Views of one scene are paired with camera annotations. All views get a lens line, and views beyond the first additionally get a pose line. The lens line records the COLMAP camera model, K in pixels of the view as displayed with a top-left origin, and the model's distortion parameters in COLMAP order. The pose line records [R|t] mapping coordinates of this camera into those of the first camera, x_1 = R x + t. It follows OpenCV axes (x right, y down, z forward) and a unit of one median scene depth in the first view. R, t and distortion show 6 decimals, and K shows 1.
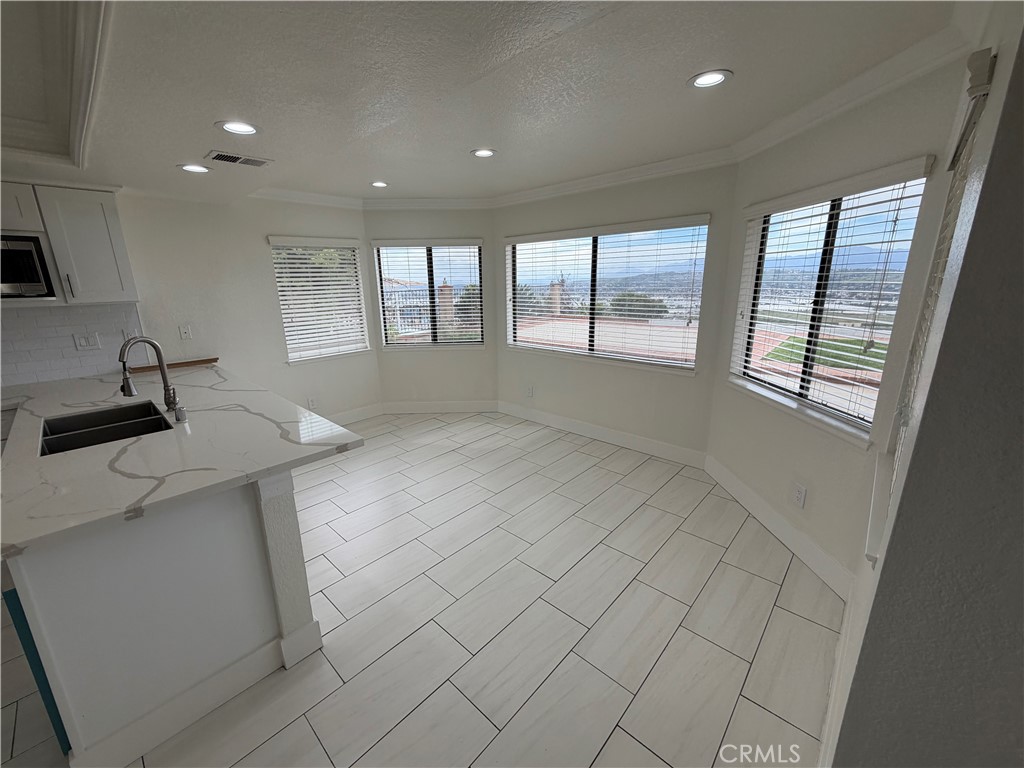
lens RADIAL K [[407.3, 0, 510.6], [0, 407.3, 383.0], [0, 0, 1]] dist [0.002186, -0.000618]
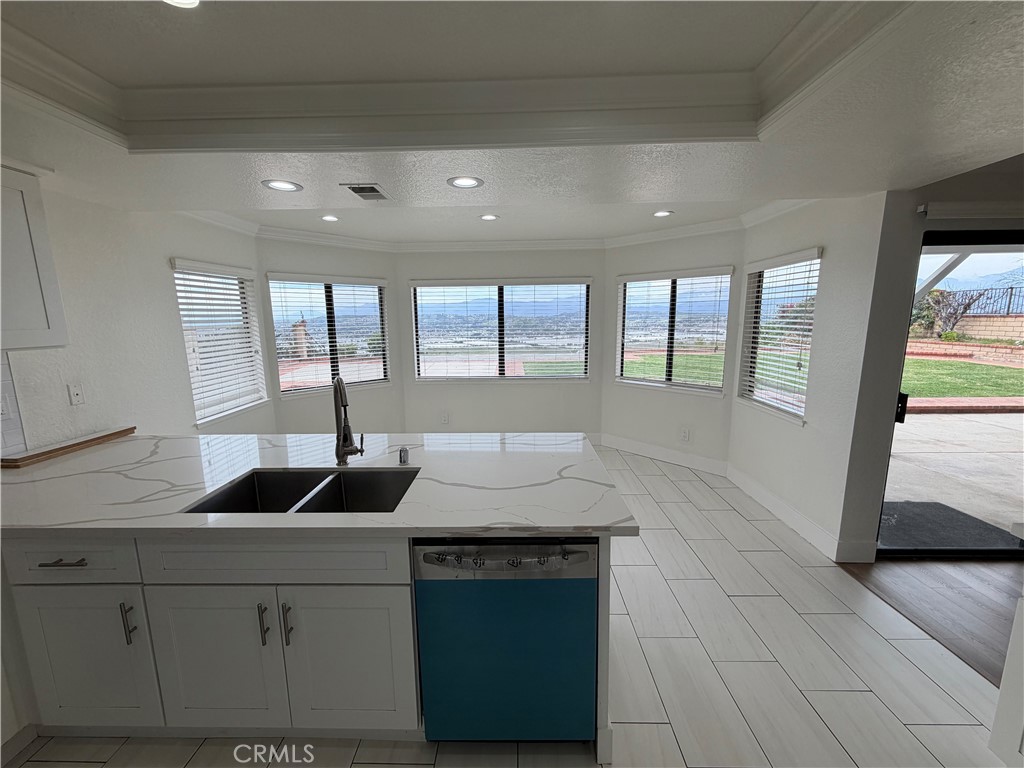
lens RADIAL K [[407.3, 0, 510.4], [0, 407.3, 384.7], [0, 0, 1]] dist [0.002186, -0.000618]
pose [[0.742185, -0.099108, 0.662826, -0.542993], [0.162720, 0.986060, -0.034763, -0.004615], [-0.650141, 0.133655, 0.747966, 0.058267]]
